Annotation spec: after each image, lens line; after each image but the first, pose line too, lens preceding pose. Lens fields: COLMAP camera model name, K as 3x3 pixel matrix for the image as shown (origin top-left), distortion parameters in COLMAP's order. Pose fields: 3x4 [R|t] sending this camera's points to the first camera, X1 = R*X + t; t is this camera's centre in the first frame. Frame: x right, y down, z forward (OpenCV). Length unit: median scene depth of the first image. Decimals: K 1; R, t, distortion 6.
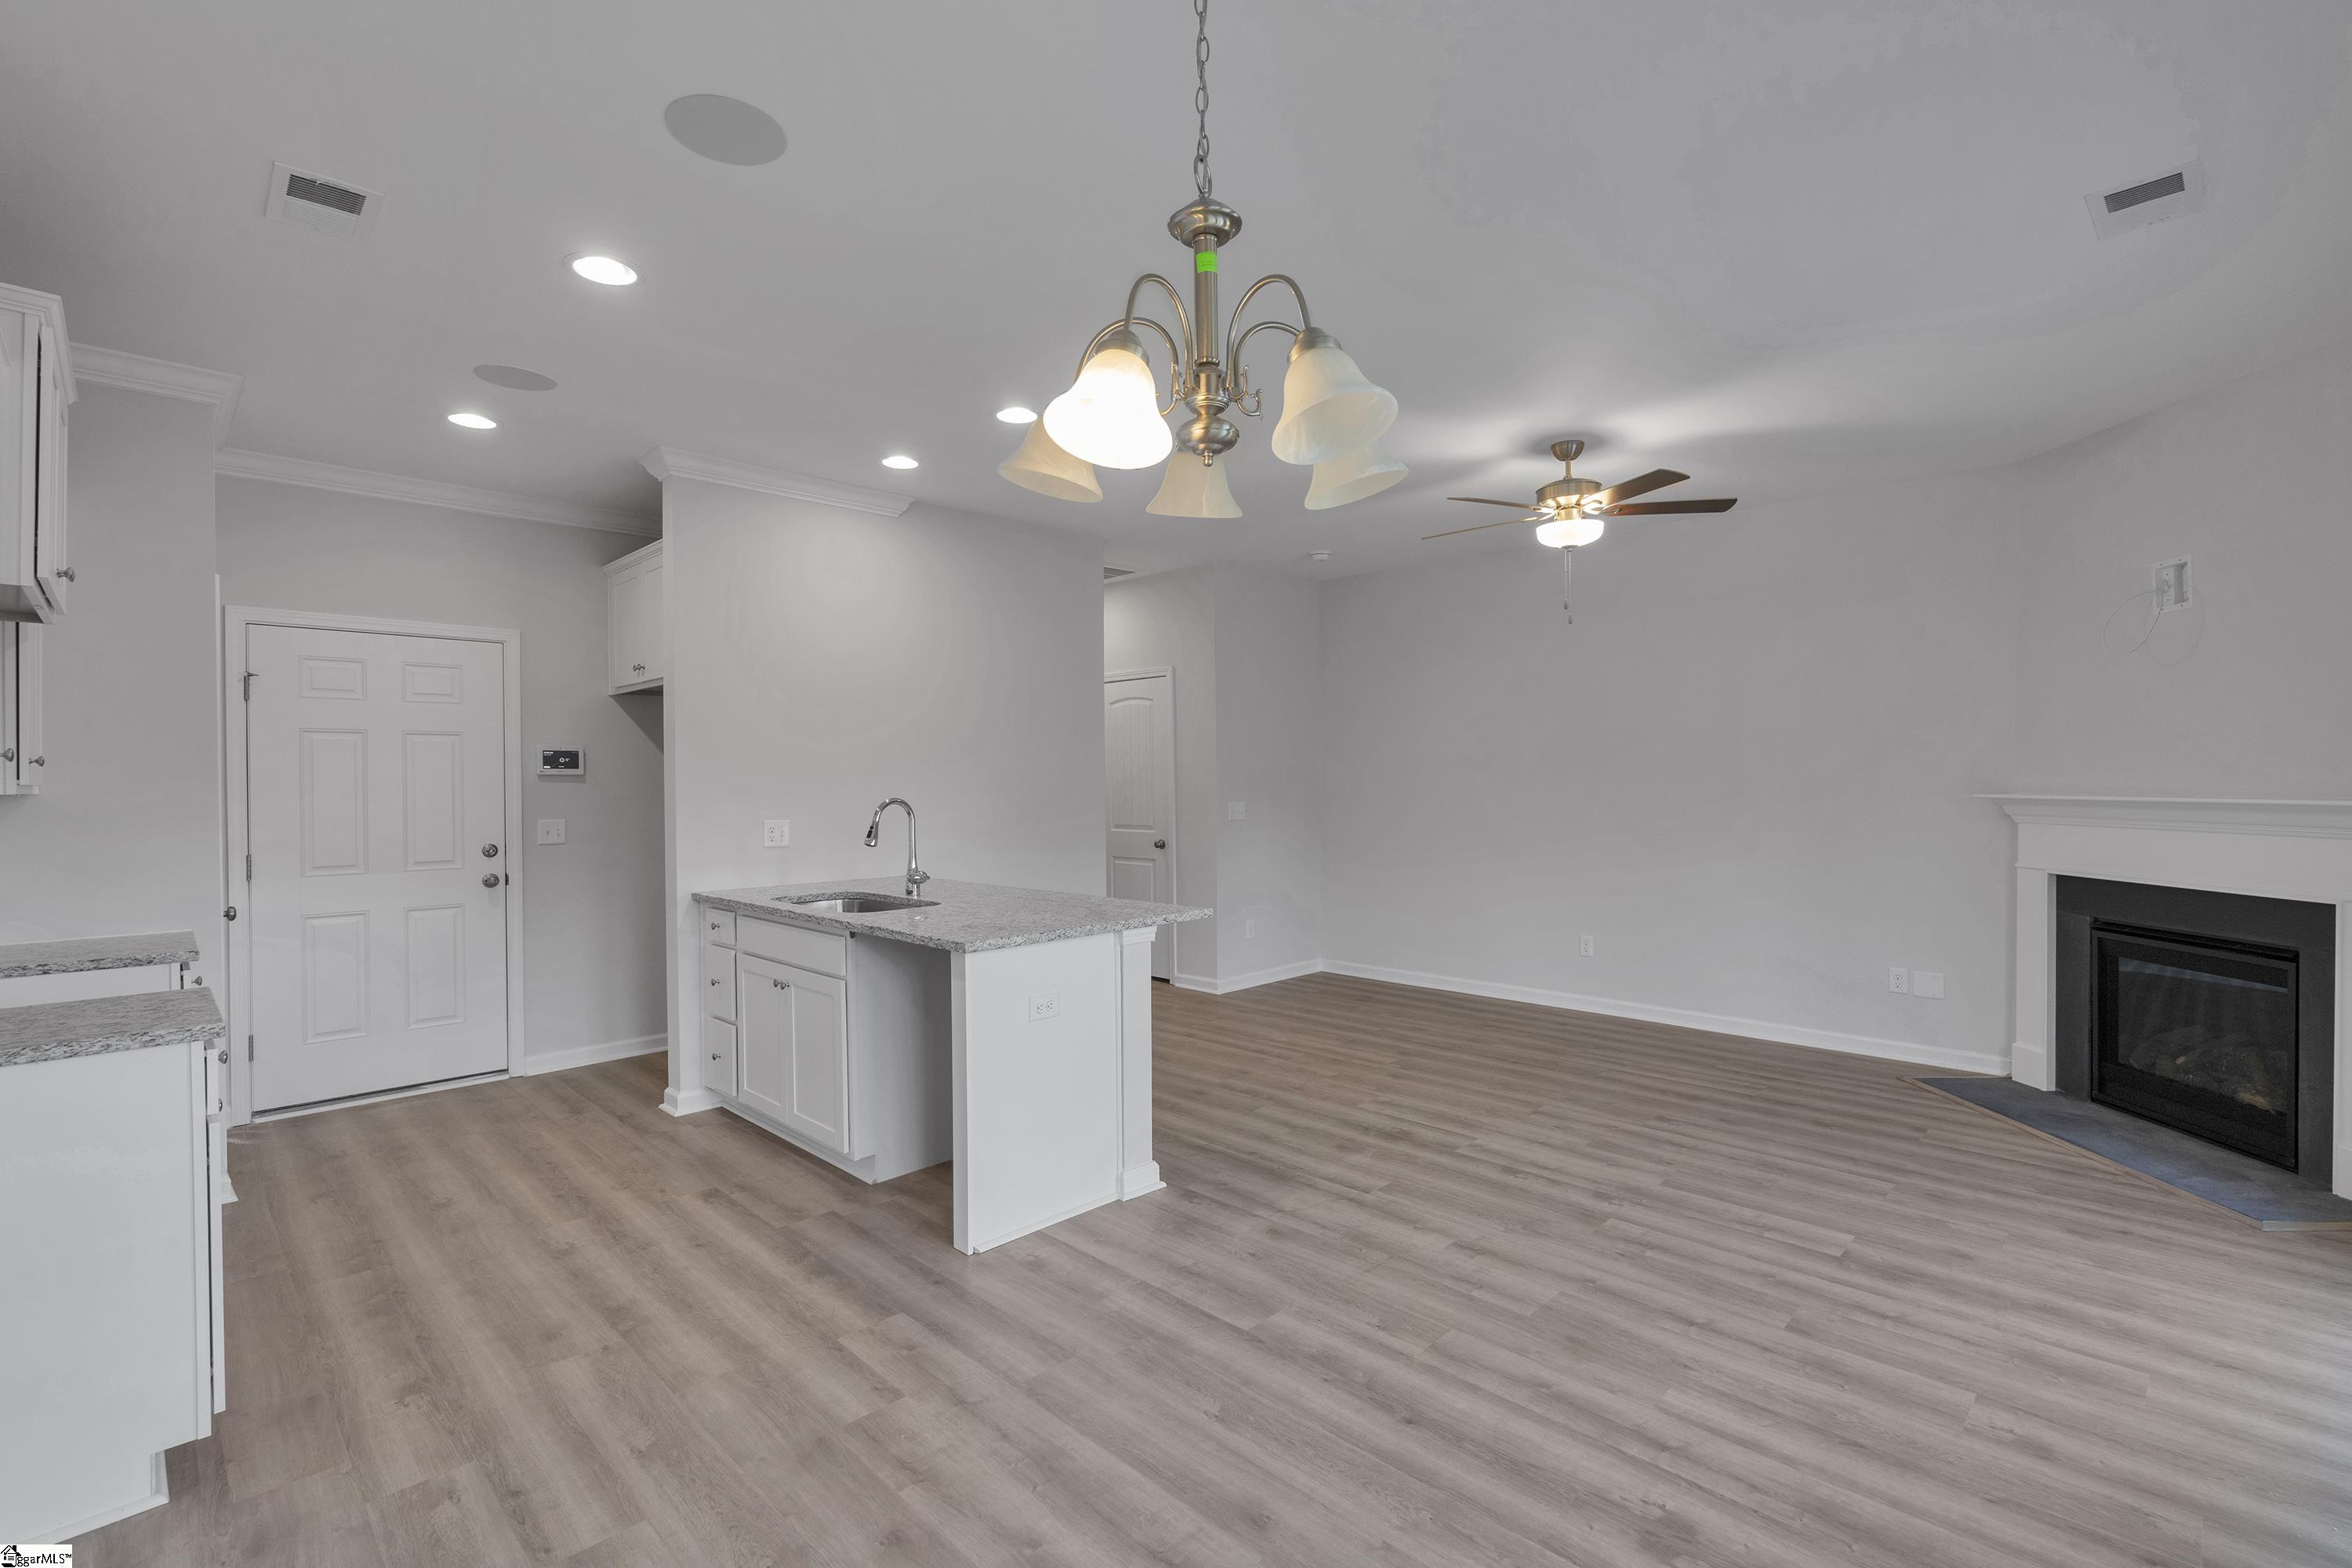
lens RADIAL K [[1054.3, 0, 1178.1], [0, 1054.3, 791.5], [0, 0, 1]] dist [0.000996, -0.000039]
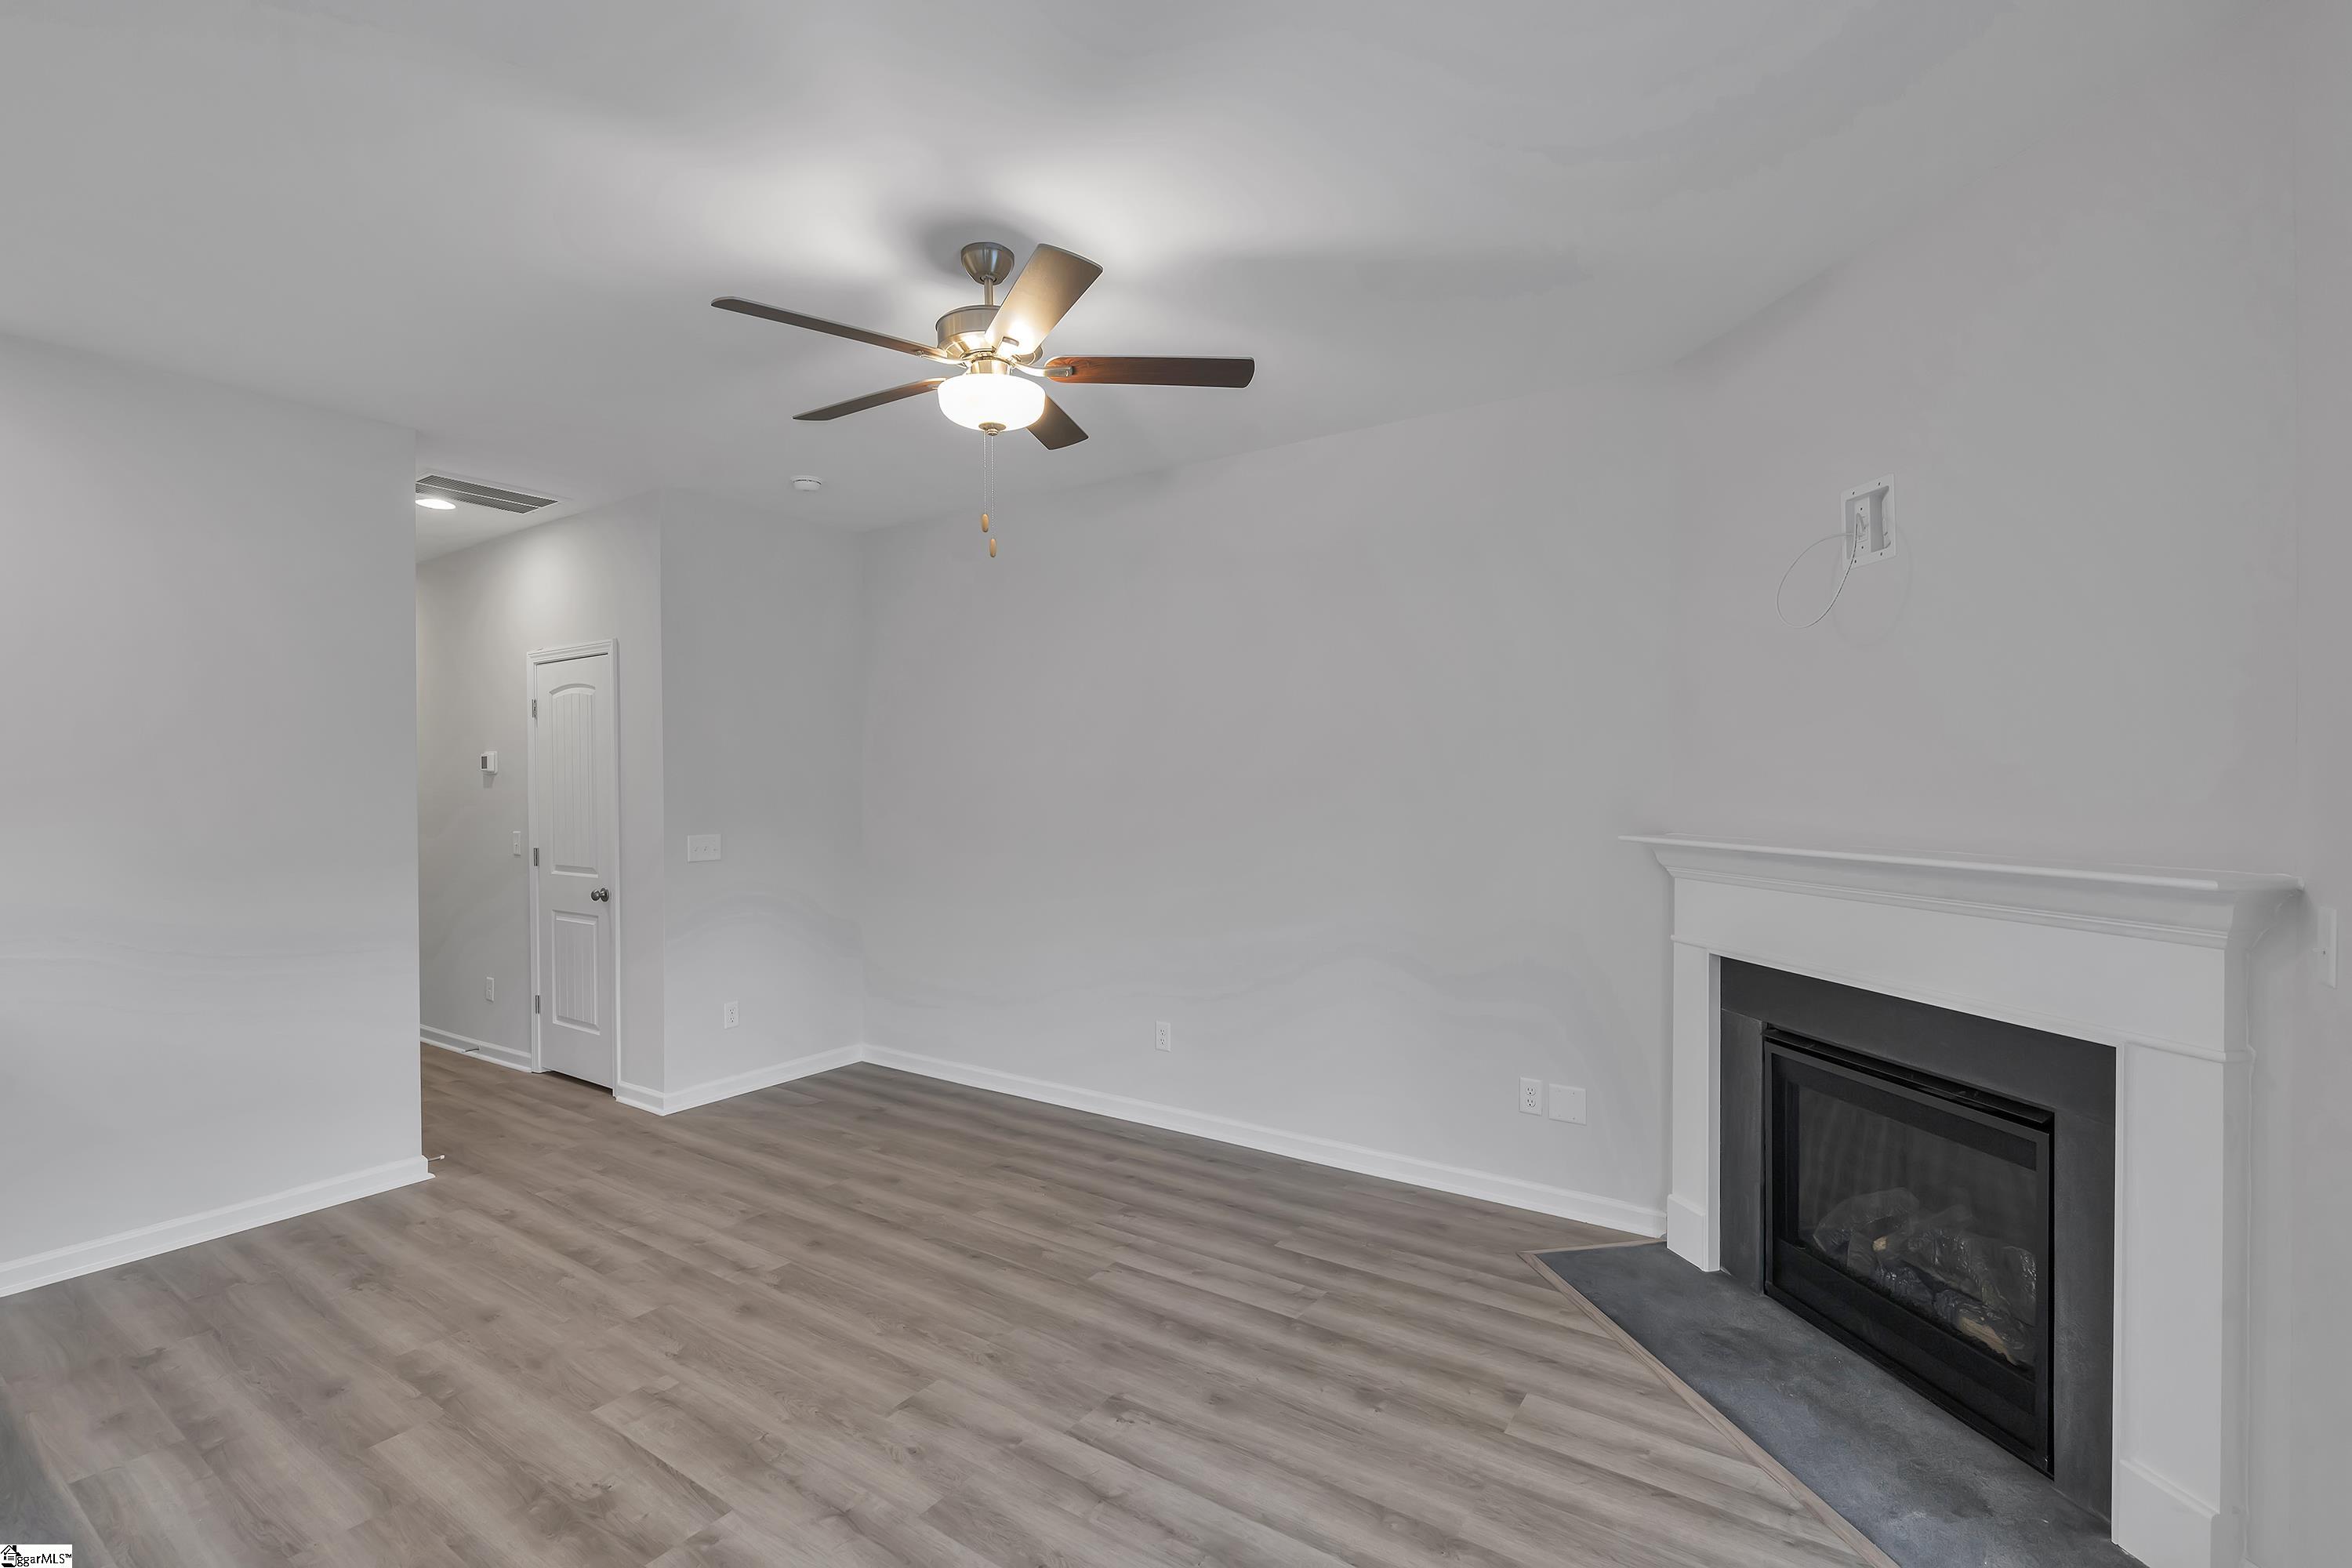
lens RADIAL K [[1049.5, 0, 1172.0], [0, 1049.5, 789.1], [0, 0, 1]] dist [-0.003120, 0.000436]
pose [[0.983515, 0.003367, 0.180794, 0.406518], [-0.001950, 0.999966, -0.008017, -0.026682], [-0.180815, 0.007532, 0.983488, 0.446293]]
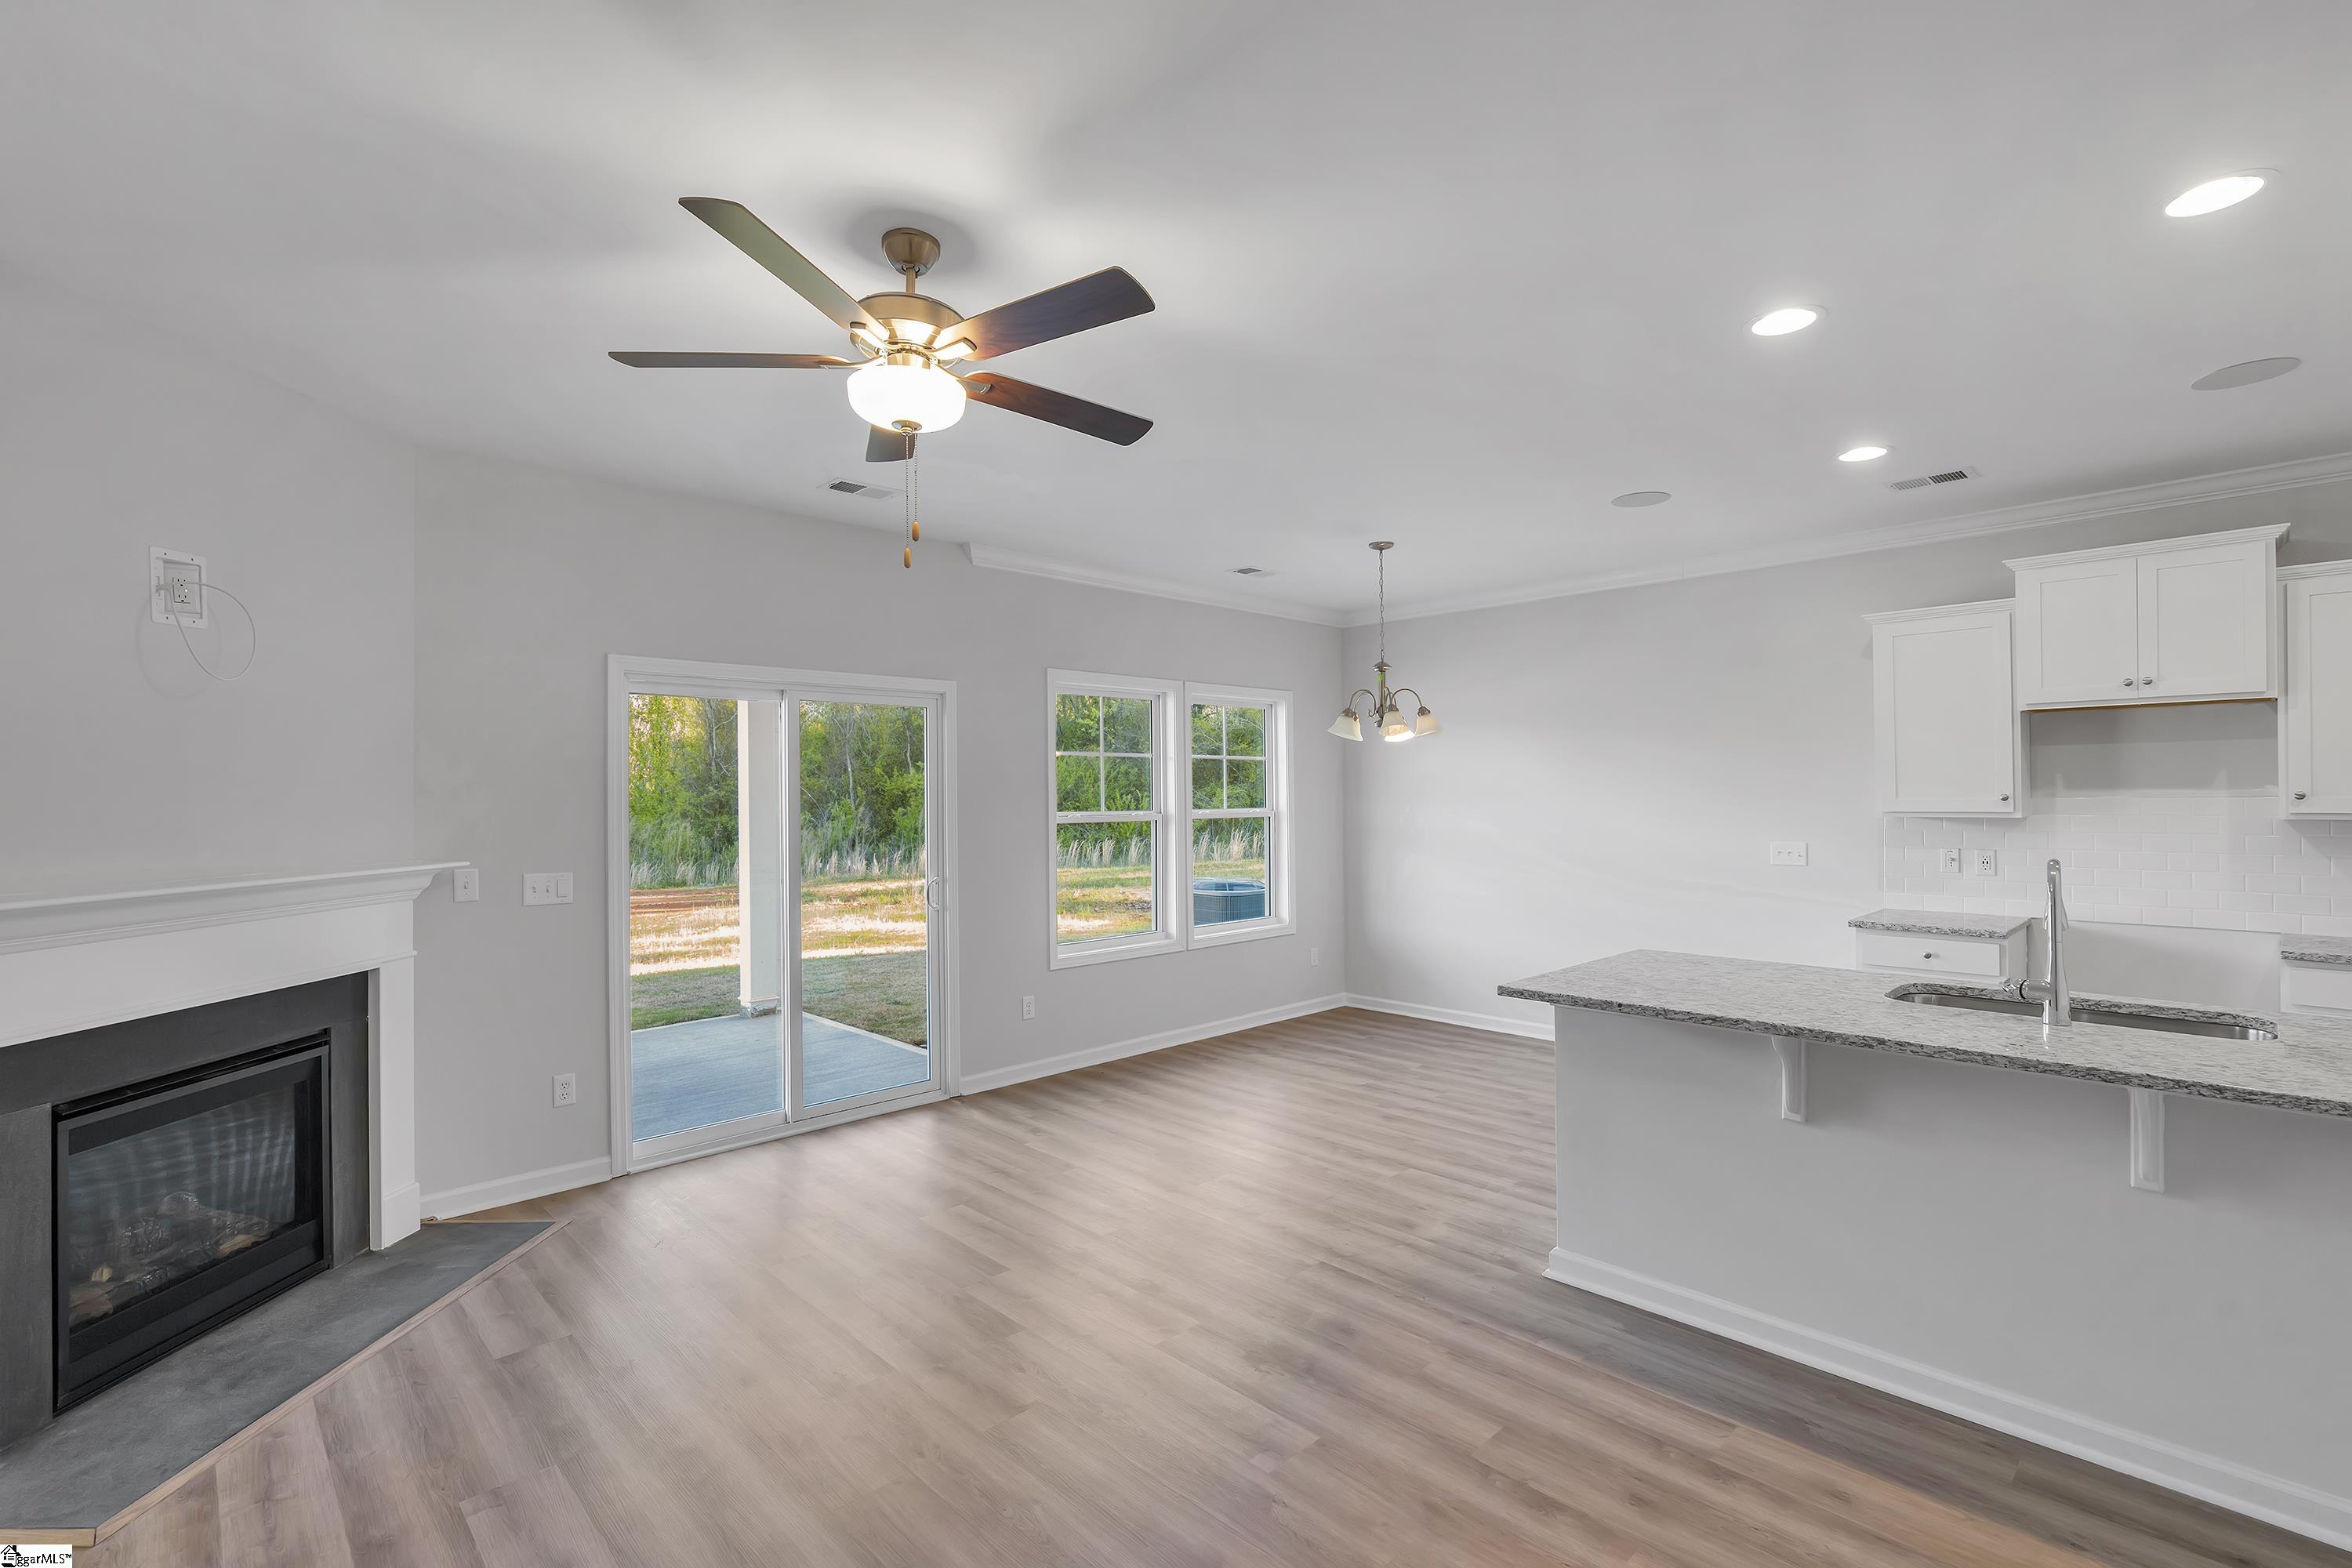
lens RADIAL K [[1049.5, 0, 1172.0], [0, 1049.5, 789.1], [0, 0, 1]] dist [-0.003120, 0.000436]
pose [[-0.999599, 0.018475, 0.021453, 0.252069], [0.018583, 0.999816, 0.004836, -0.050318], [-0.021360, 0.005232, -0.999758, 1.713366]]
